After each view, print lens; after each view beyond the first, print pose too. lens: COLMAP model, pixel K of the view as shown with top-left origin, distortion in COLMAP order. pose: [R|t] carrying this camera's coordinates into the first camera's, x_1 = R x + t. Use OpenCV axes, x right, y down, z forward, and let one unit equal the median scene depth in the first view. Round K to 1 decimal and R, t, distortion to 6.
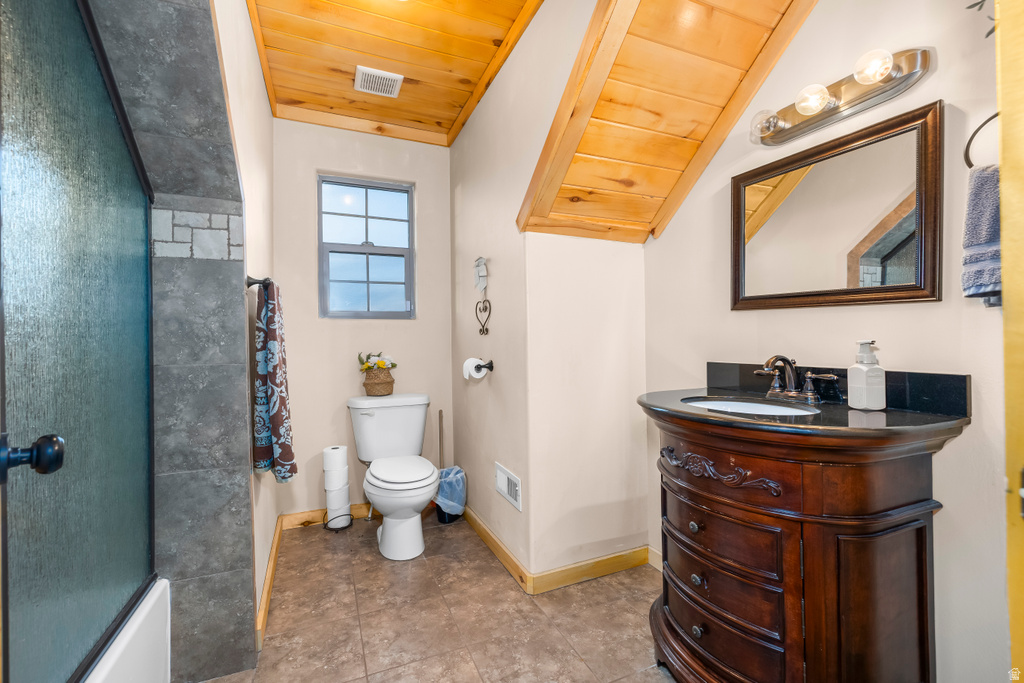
lens RADIAL K [[430.7, 0, 504.4], [0, 430.7, 342.7], [0, 0, 1]] dist [0.000012, 0.000023]
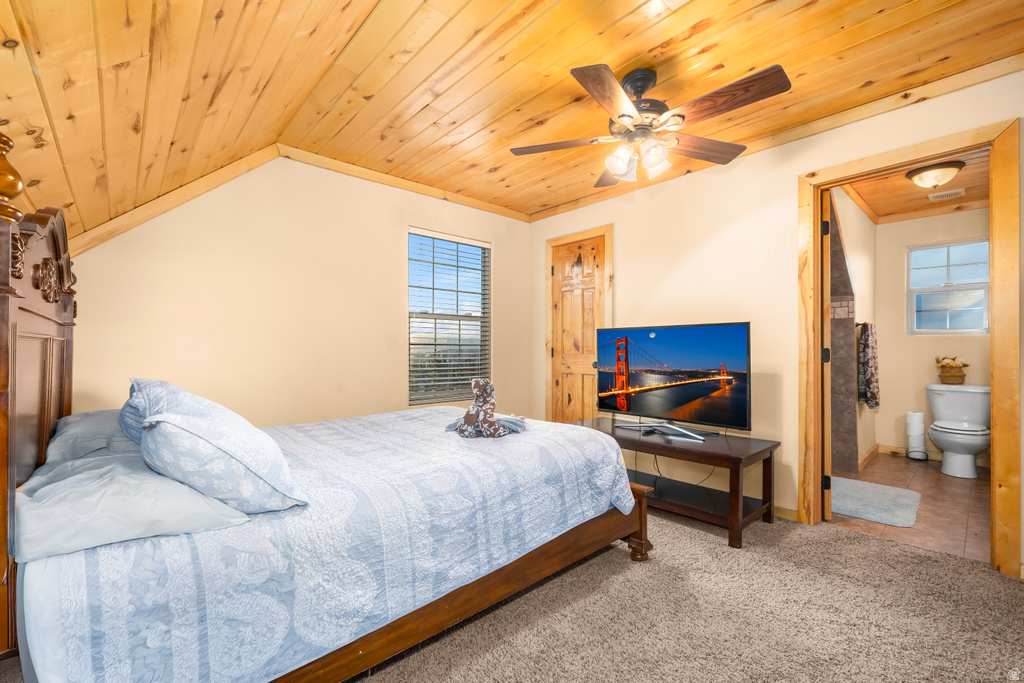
lens RADIAL K [[430.7, 0, 504.4], [0, 430.7, 342.7], [0, 0, 1]] dist [0.000012, 0.000023]
pose [[0.319581, 0.005061, -0.947546, 1.082529], [-0.013507, 0.999908, 0.000786, -0.010400], [0.947463, 0.012547, 0.319620, -1.674147]]
